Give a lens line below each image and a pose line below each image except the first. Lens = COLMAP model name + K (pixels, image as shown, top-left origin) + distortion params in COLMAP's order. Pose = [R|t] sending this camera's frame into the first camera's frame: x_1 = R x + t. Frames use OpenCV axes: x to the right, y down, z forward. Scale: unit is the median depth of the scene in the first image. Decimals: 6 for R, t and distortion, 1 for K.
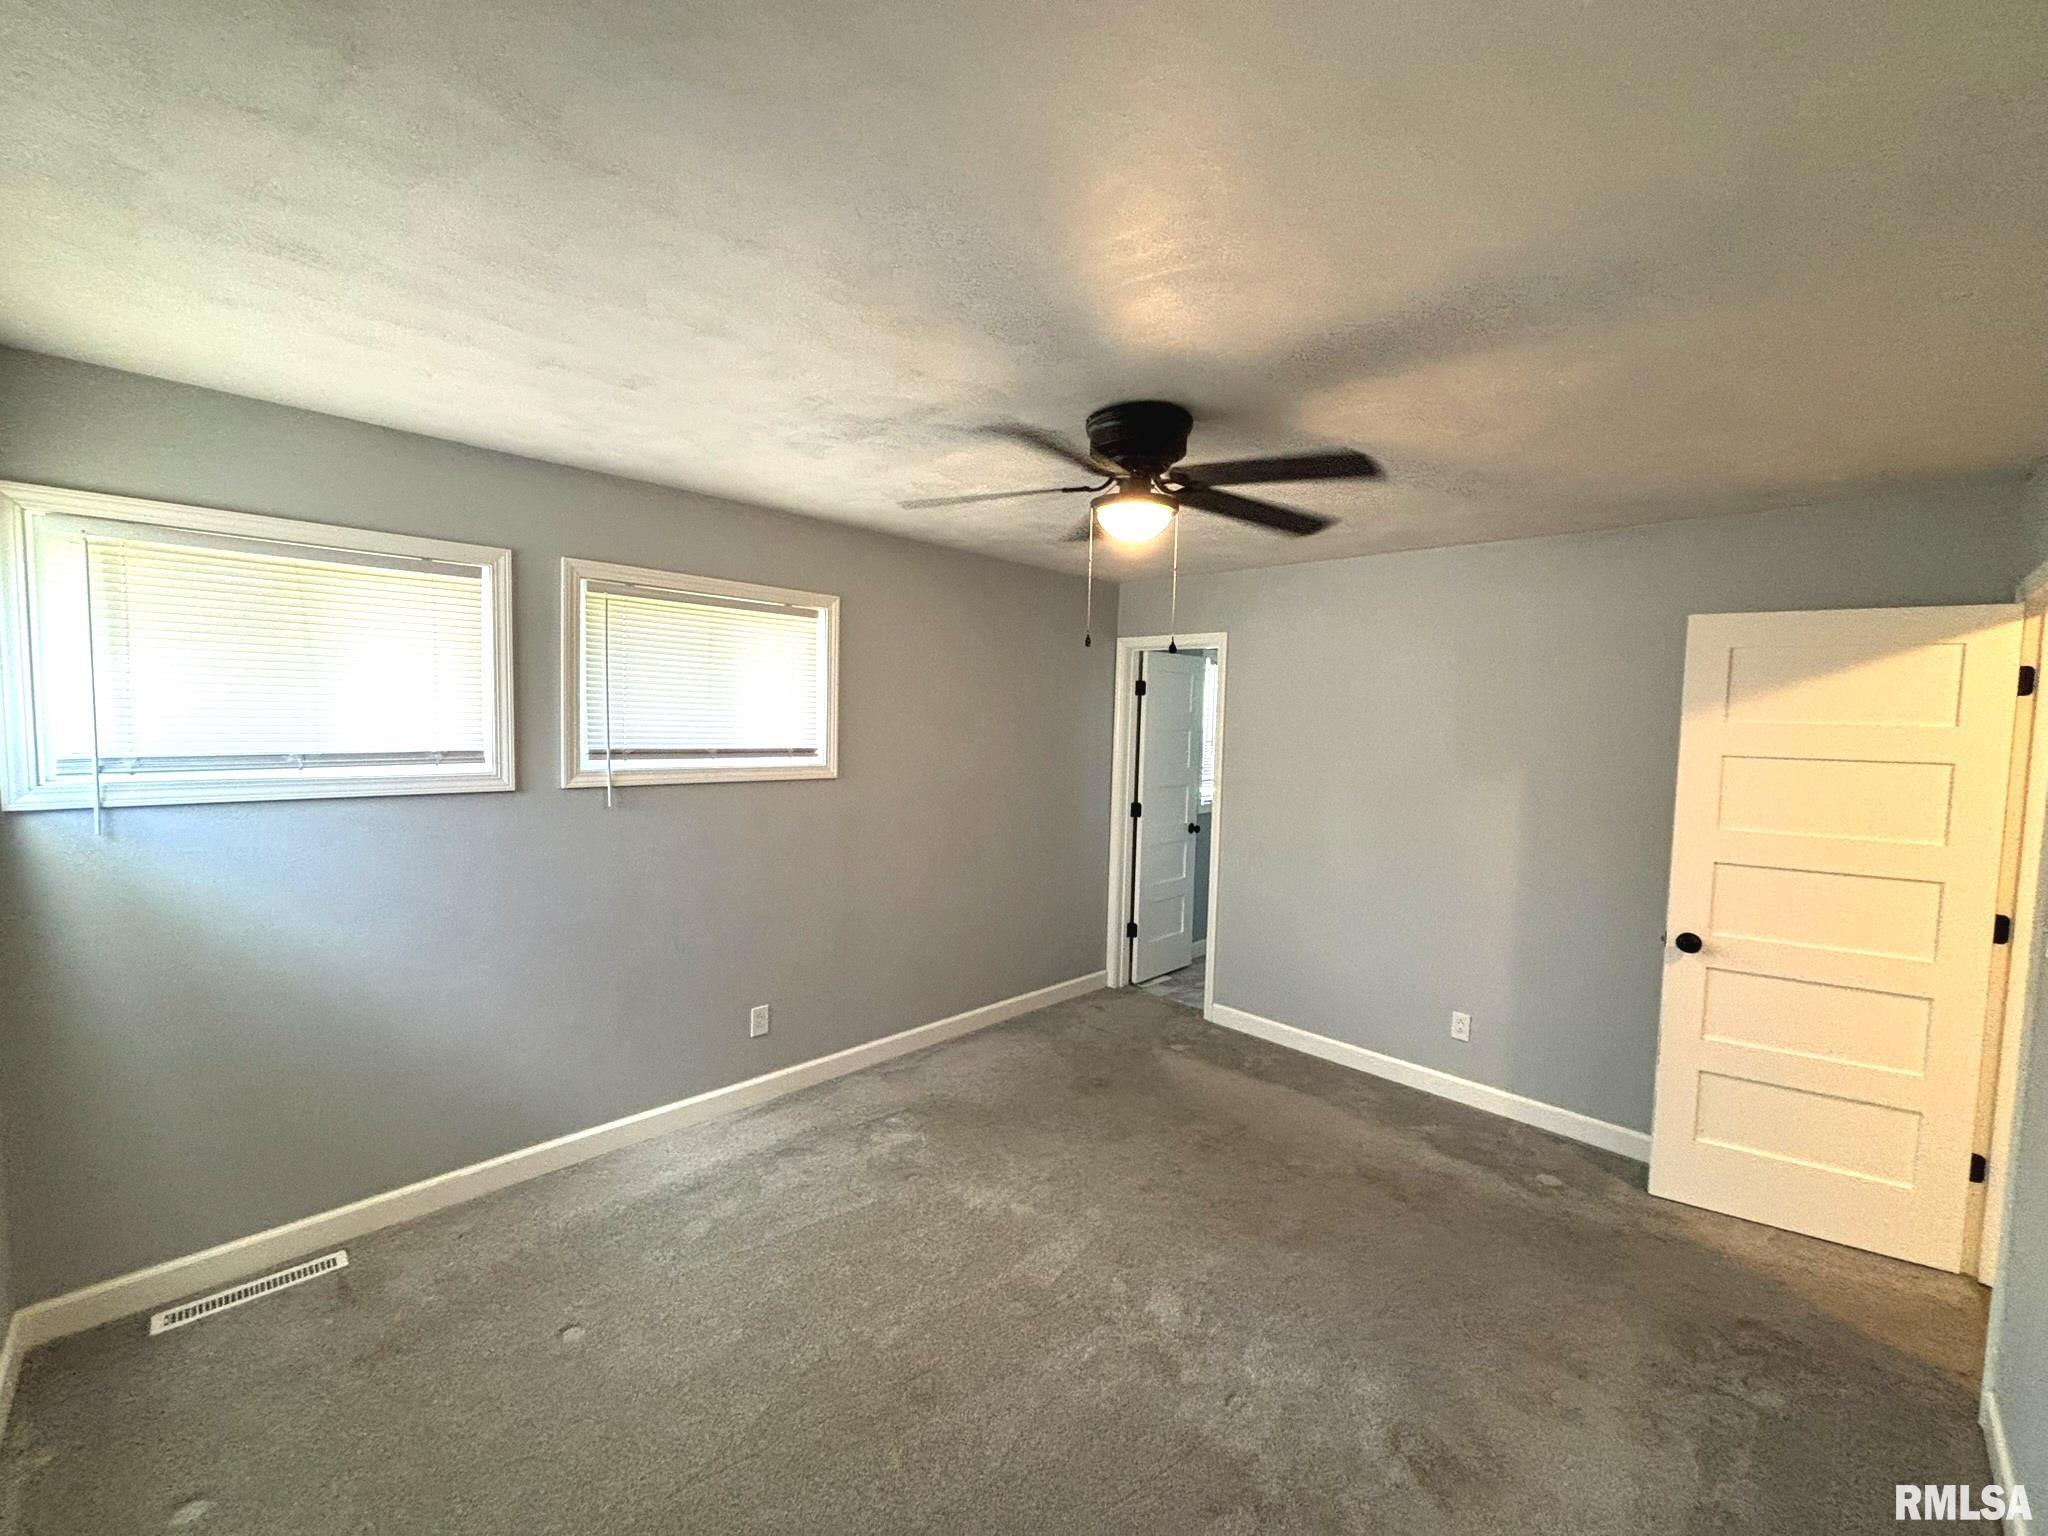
lens RADIAL K [[858.0, 0, 1024.0], [0, 858.0, 768.0], [0, 0, 1]] dist [-0.000768, -0.000191]
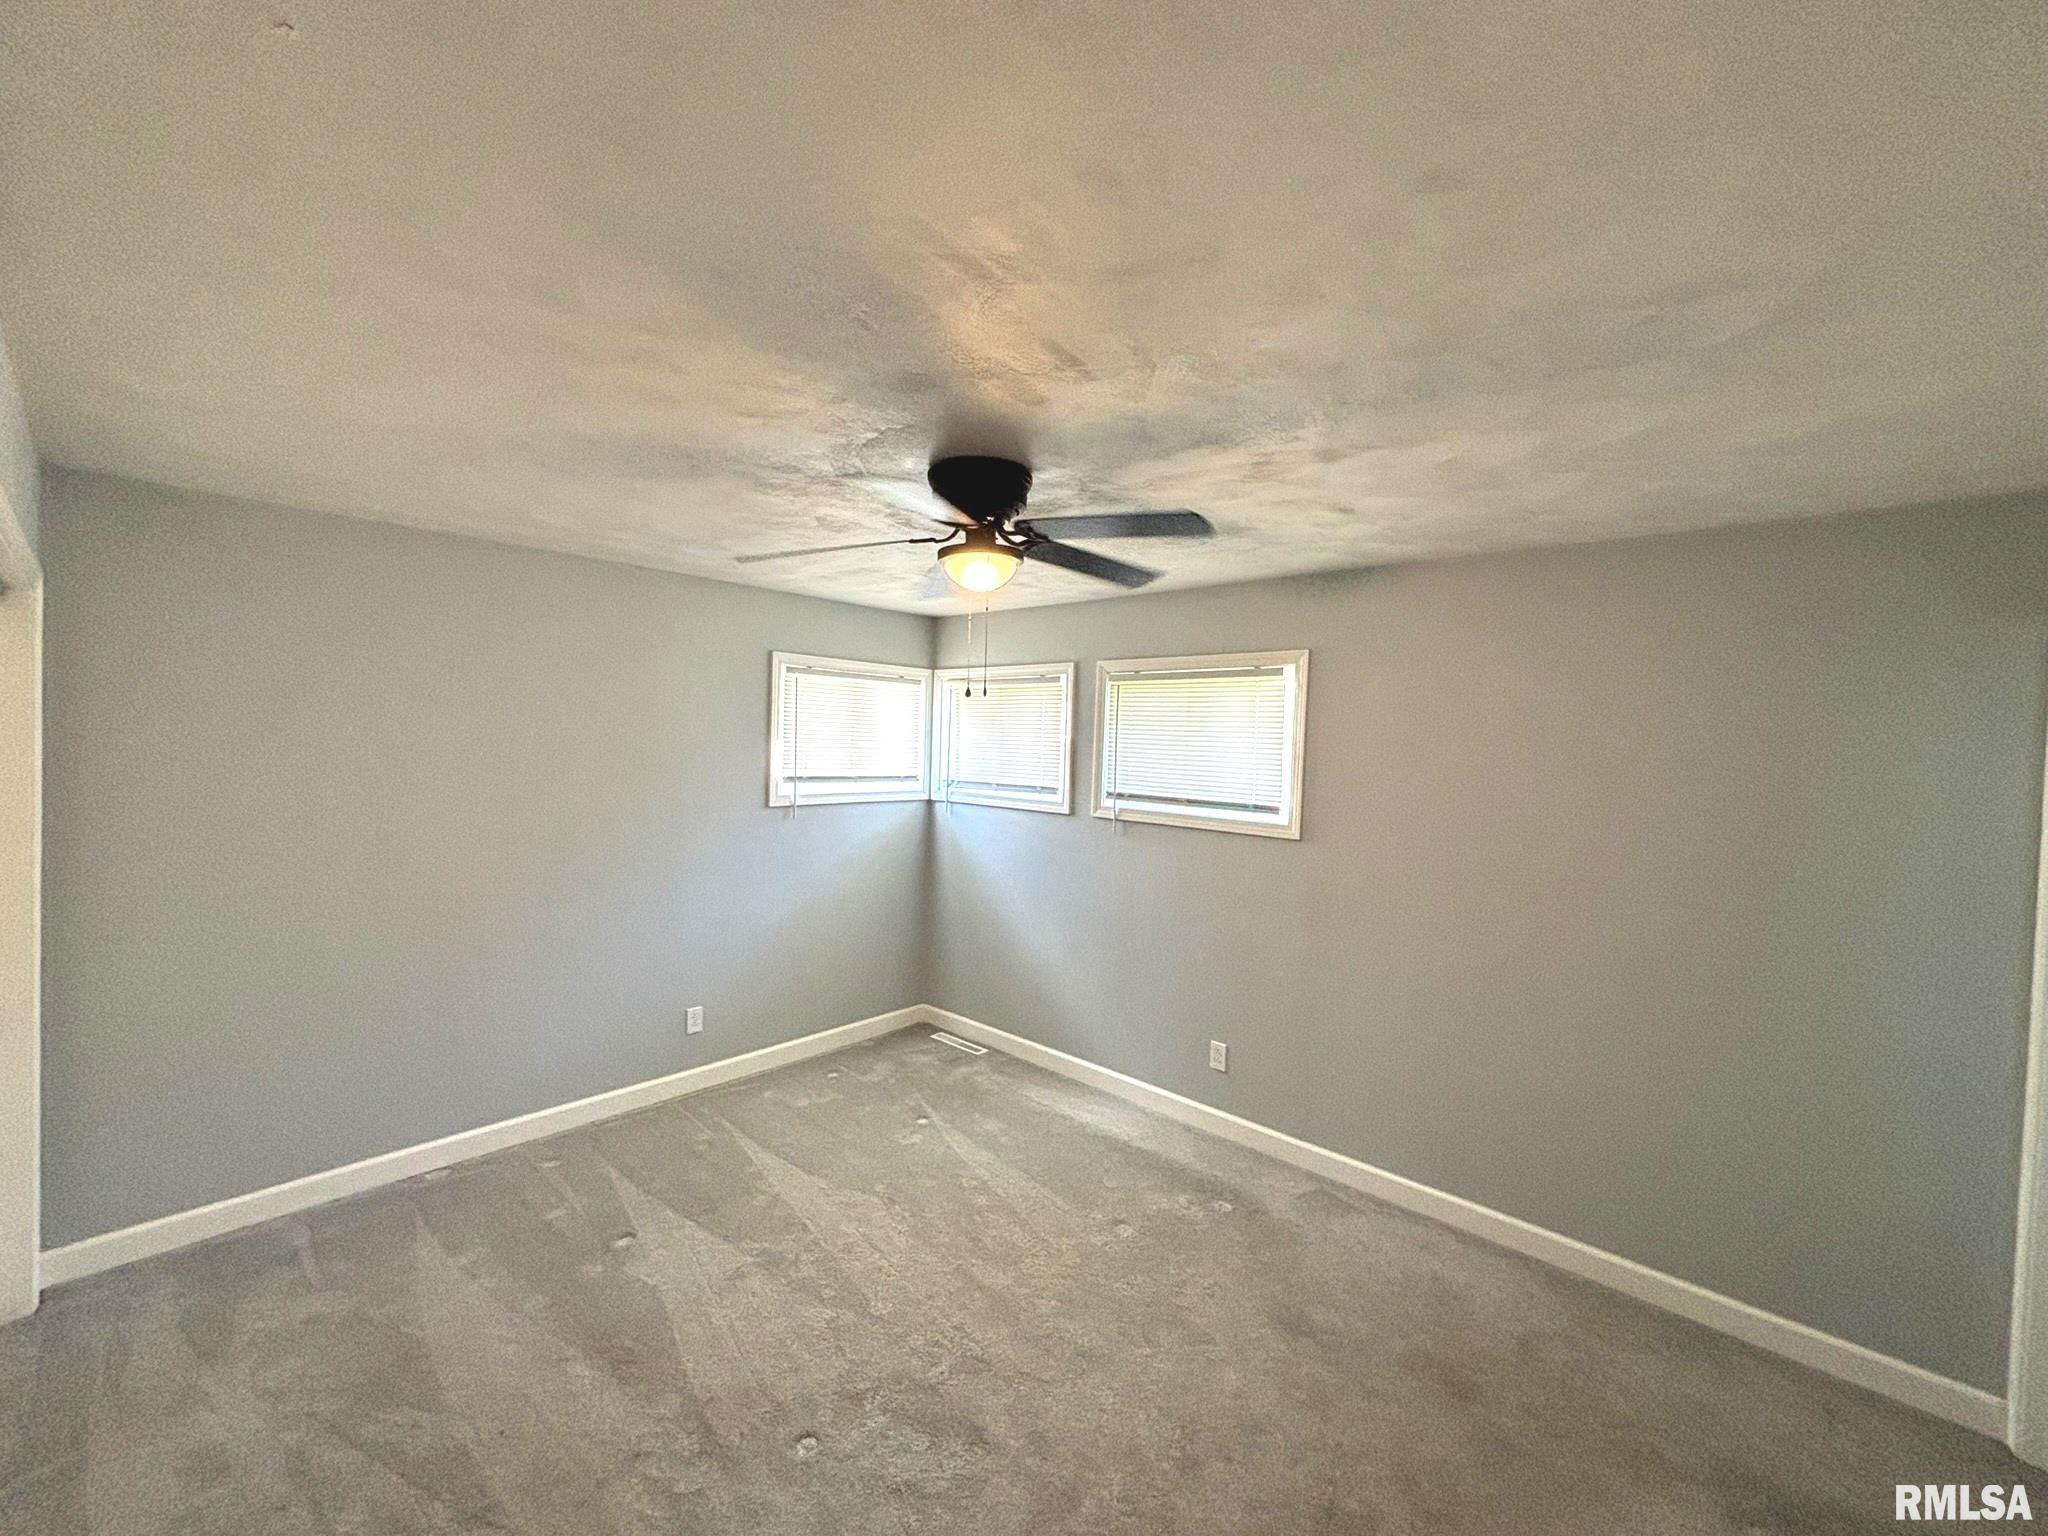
lens RADIAL K [[798.9, 0, 1024.0], [0, 798.9, 768.0], [0, 0, 1]] dist [-0.024976, 0.000050]
pose [[0.027358, -0.009210, -0.999583, 0.795640], [-0.108249, 0.994050, -0.012122, -0.028900], [0.993747, 0.108536, 0.026198, 0.812937]]
